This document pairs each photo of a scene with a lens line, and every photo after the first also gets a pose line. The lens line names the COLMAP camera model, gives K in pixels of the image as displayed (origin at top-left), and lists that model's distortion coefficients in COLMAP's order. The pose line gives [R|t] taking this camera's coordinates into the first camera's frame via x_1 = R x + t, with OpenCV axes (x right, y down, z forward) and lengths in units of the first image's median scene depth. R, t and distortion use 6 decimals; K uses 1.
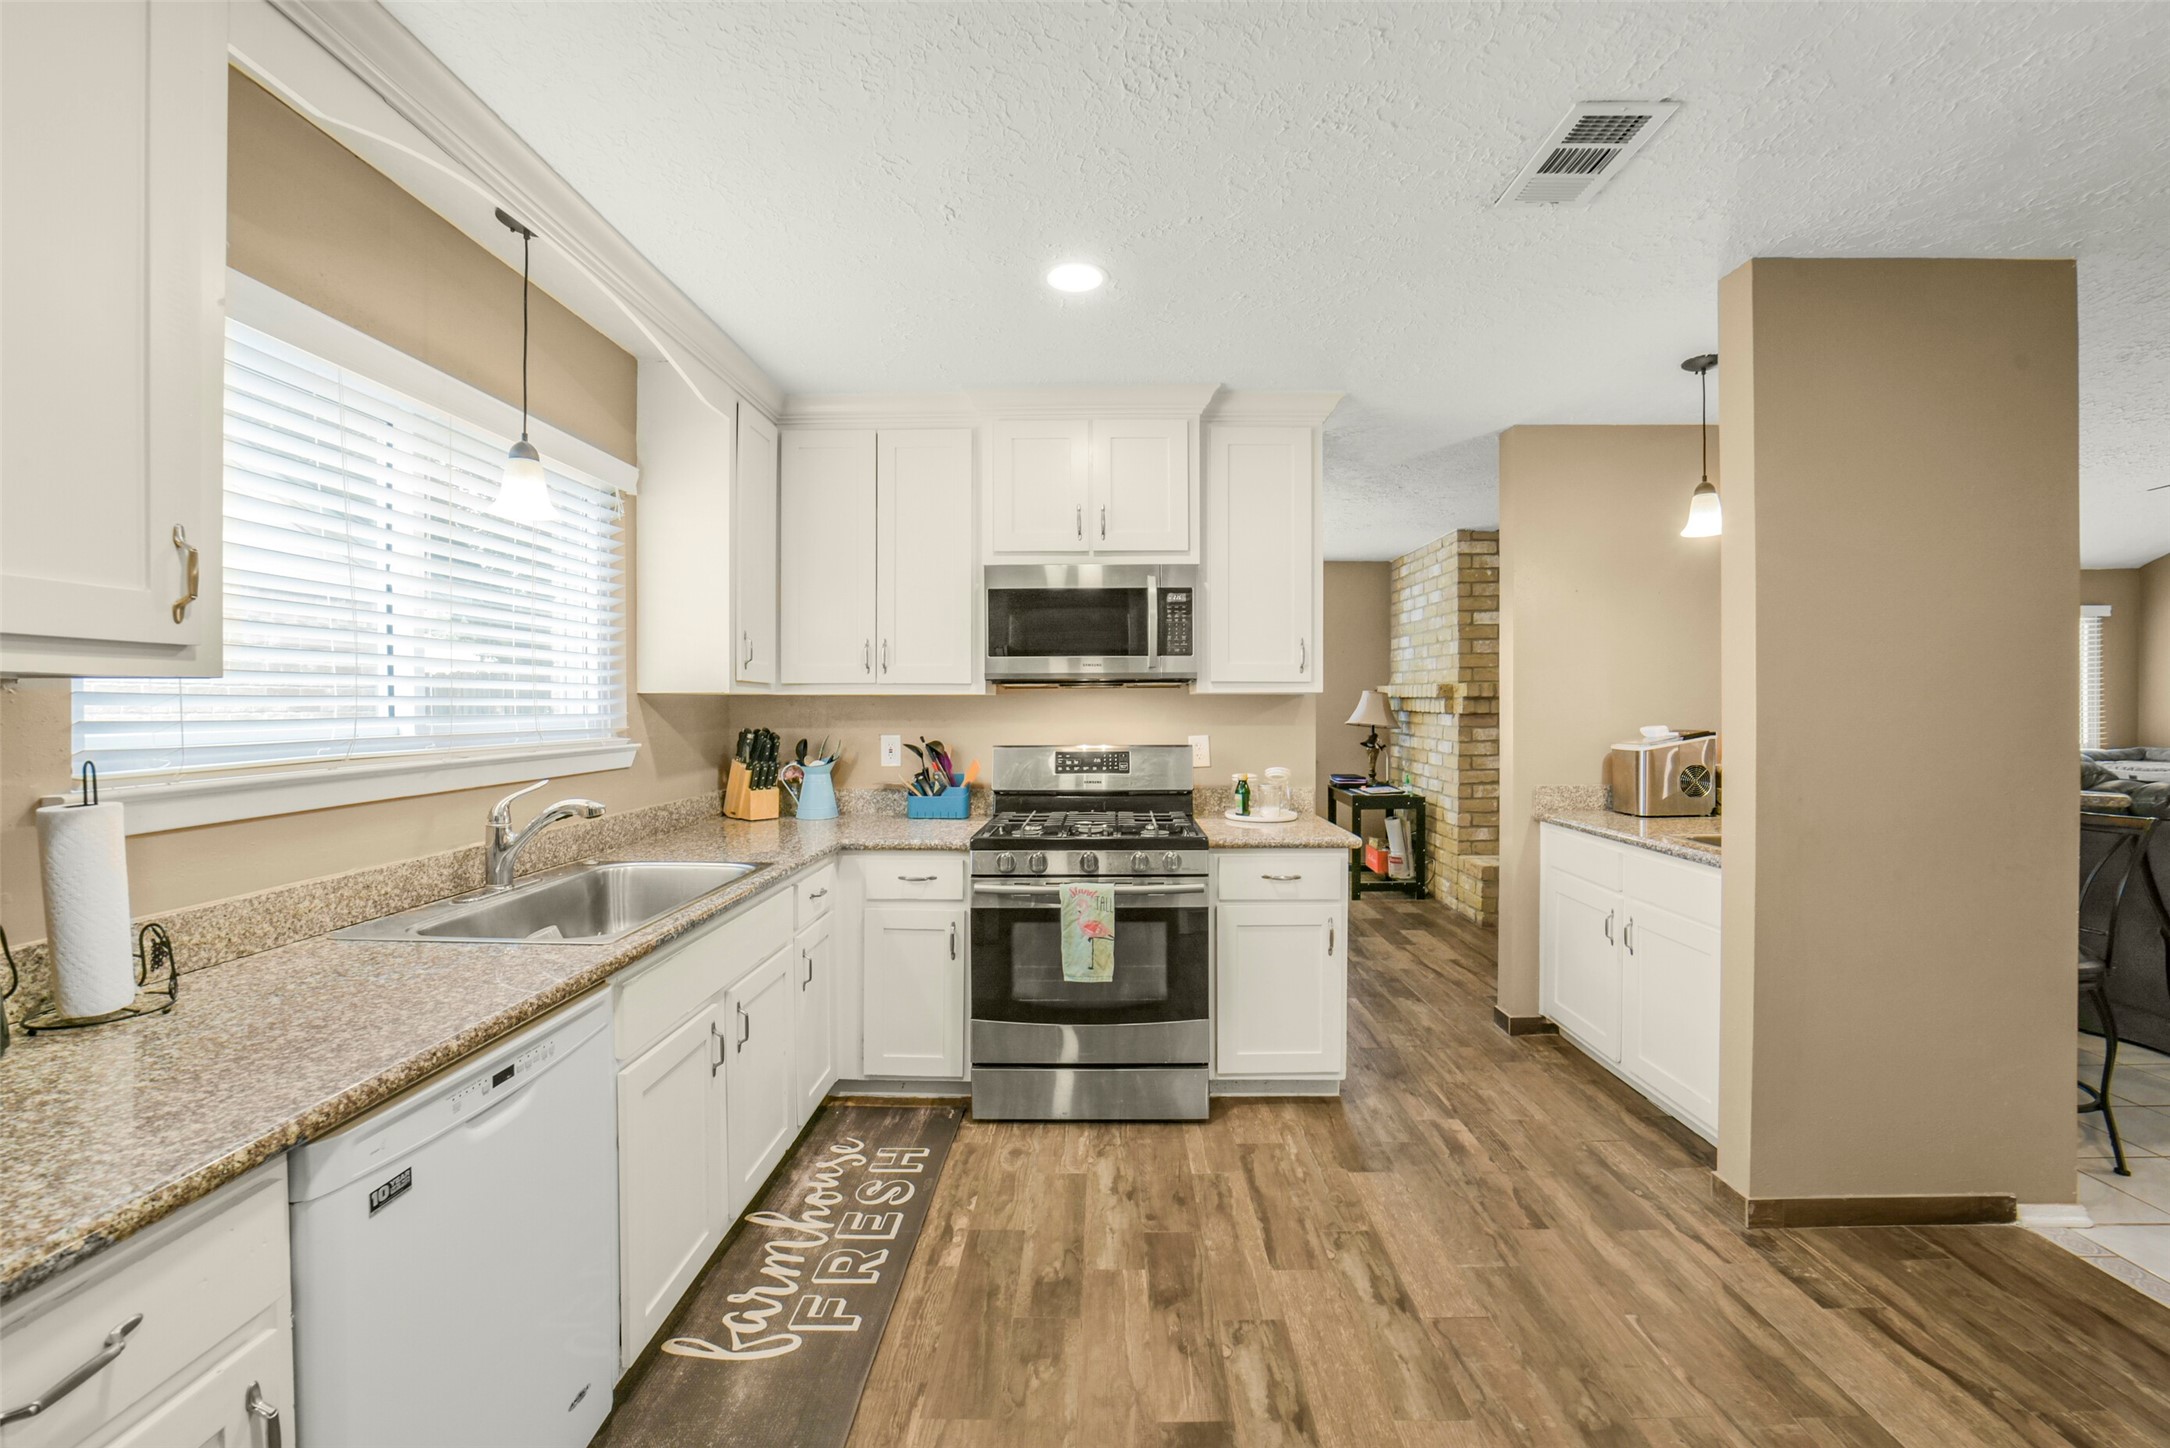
lens RADIAL K [[888.9, 0, 1106.4], [0, 888.9, 728.4], [0, 0, 1]] dist [-0.046447, 0.011795]
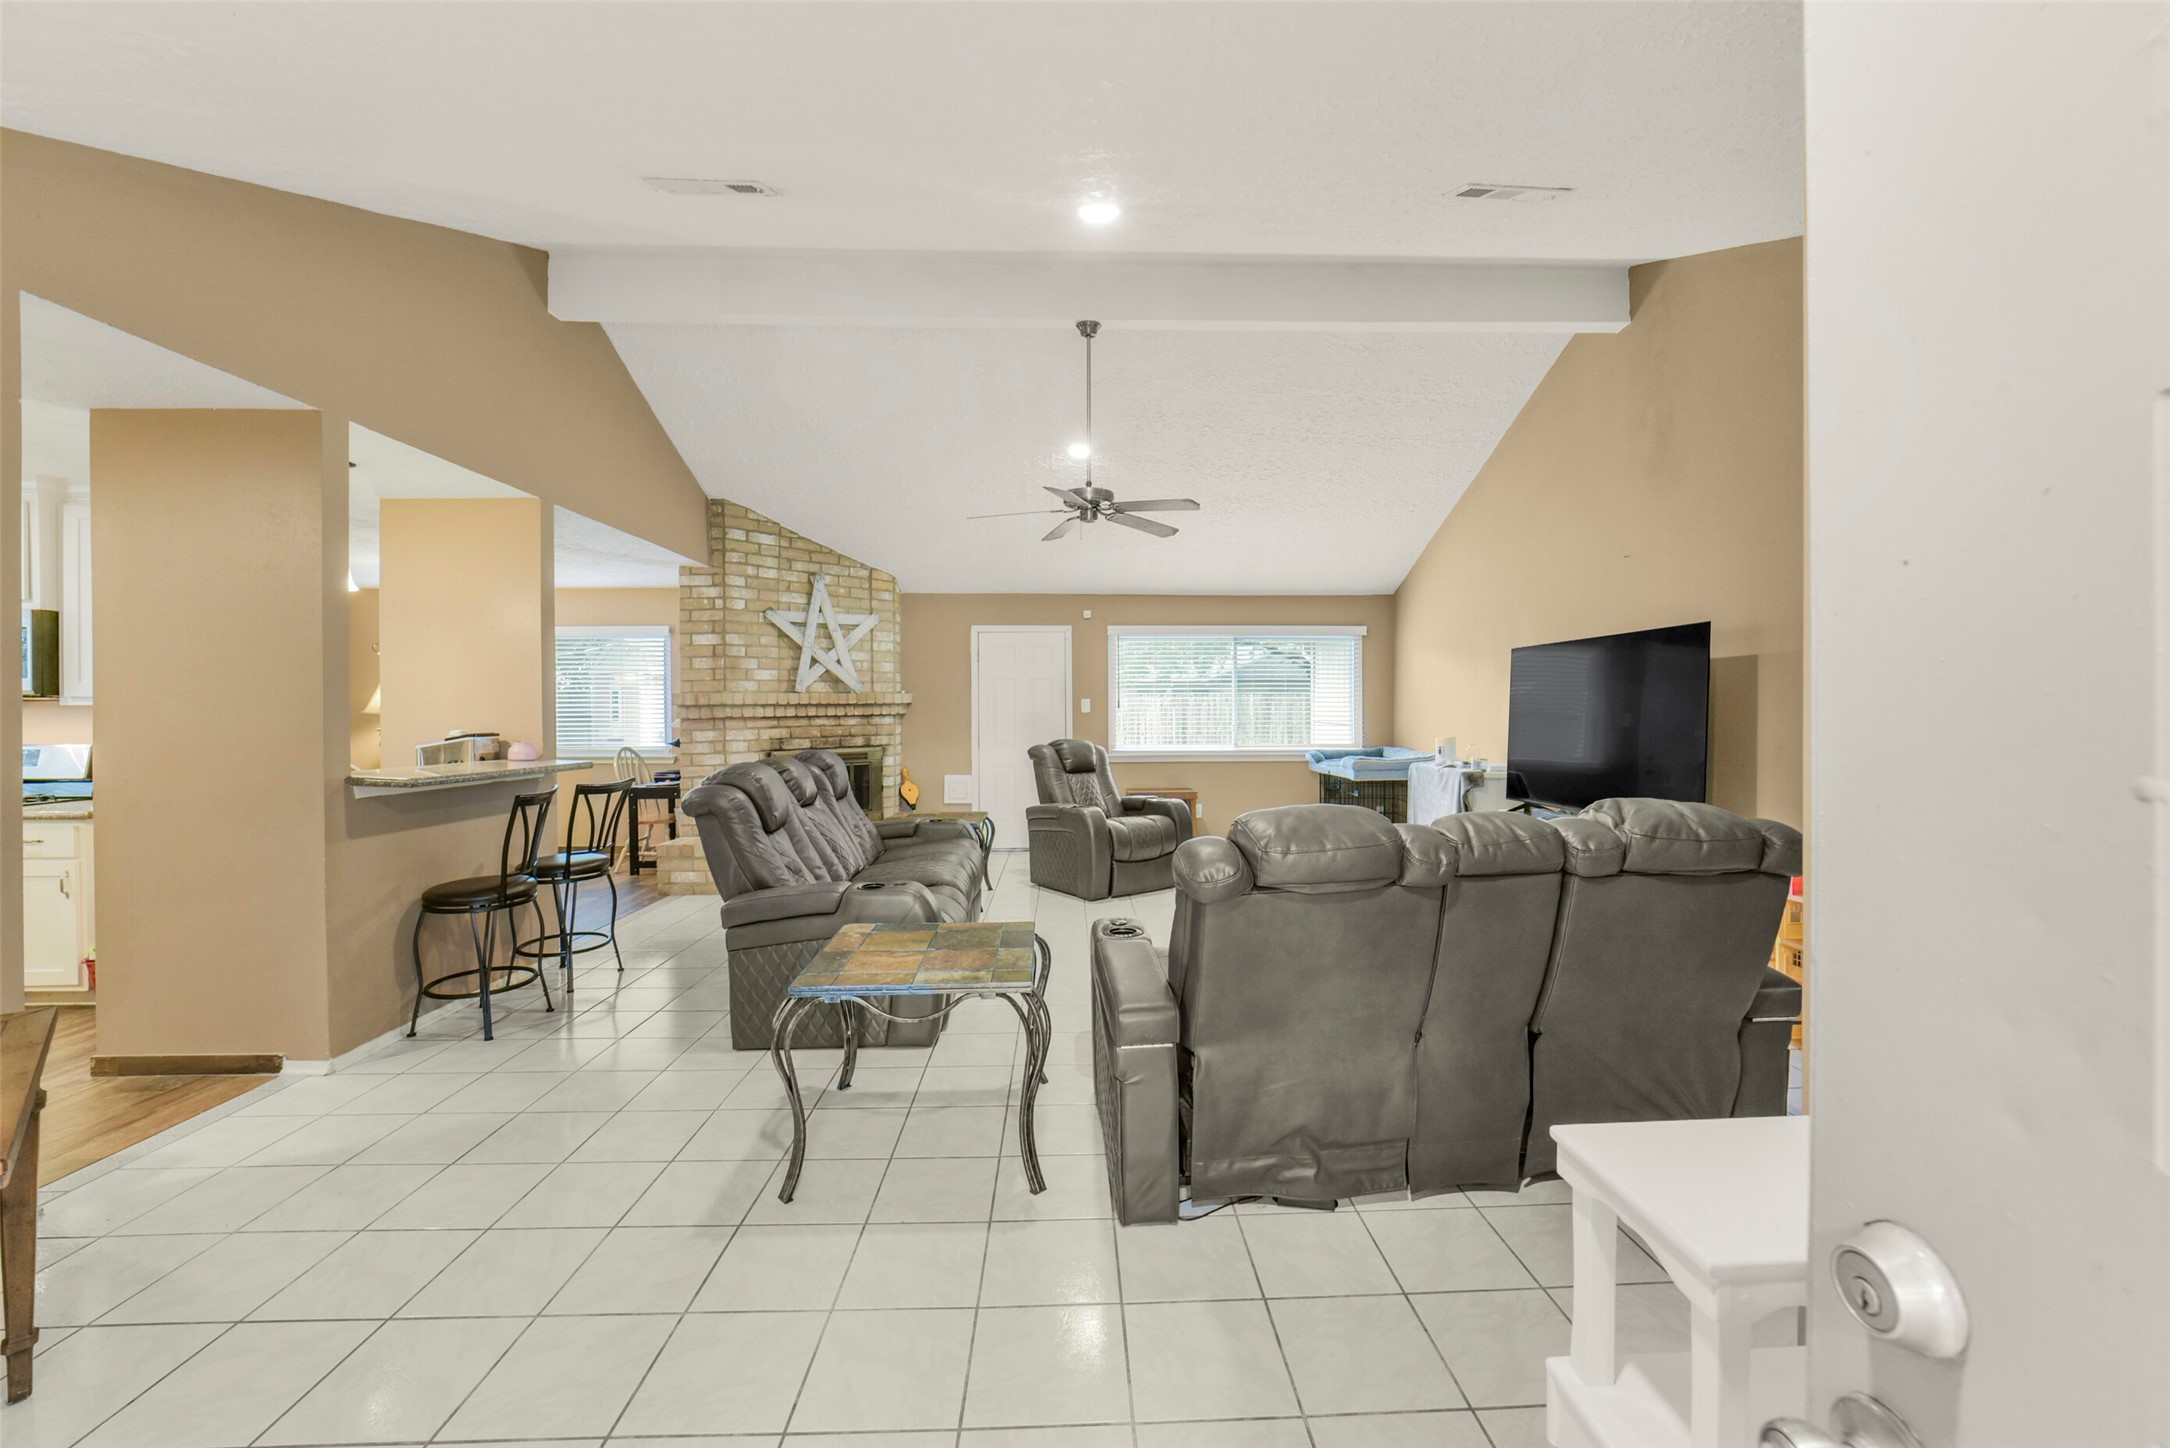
lens RADIAL K [[863.8, 0, 1089.9], [0, 863.8, 711.9], [0, 0, 1]] dist [-0.031118, 0.010586]
pose [[0.999366, -0.001377, 0.035578, 1.972286], [0.002132, 0.999773, -0.021198, 0.000438], [-0.035541, 0.021260, 0.999142, -0.410069]]
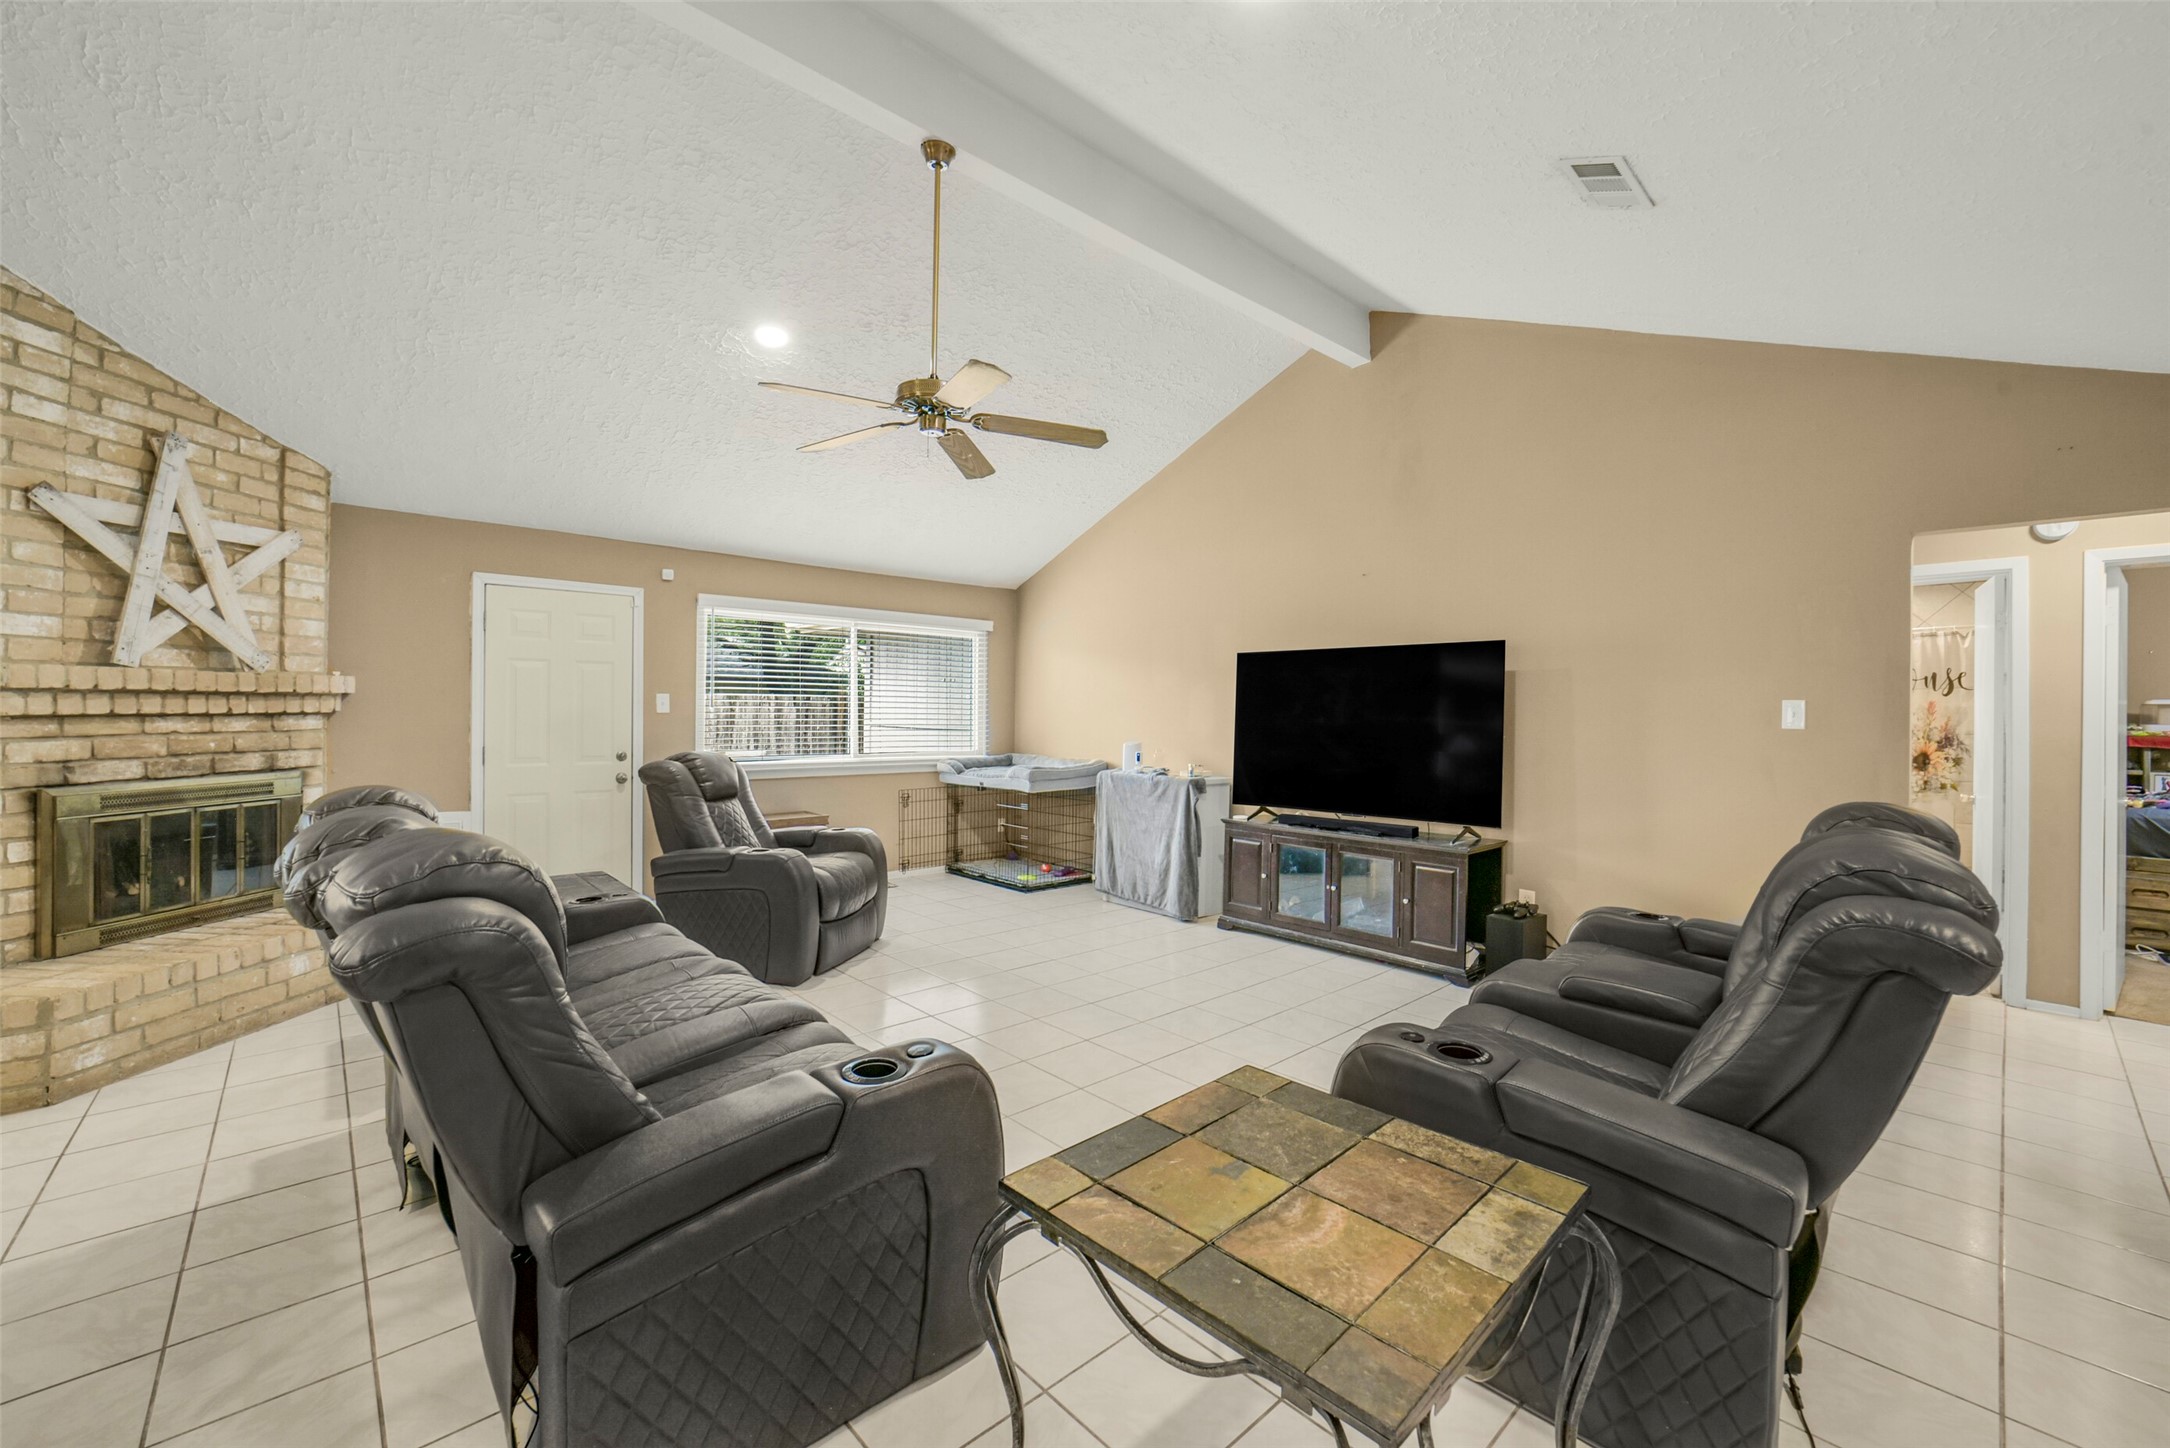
lens RADIAL K [[871.5, 0, 1107.0], [0, 871.5, 710.2], [0, 0, 1]] dist [-0.048819, 0.011086]
pose [[0.721556, 0.011146, 0.692266, 1.385198], [0.007607, 0.999682, -0.024025, -0.008834], [-0.692314, 0.022601, 0.721242, 0.318997]]
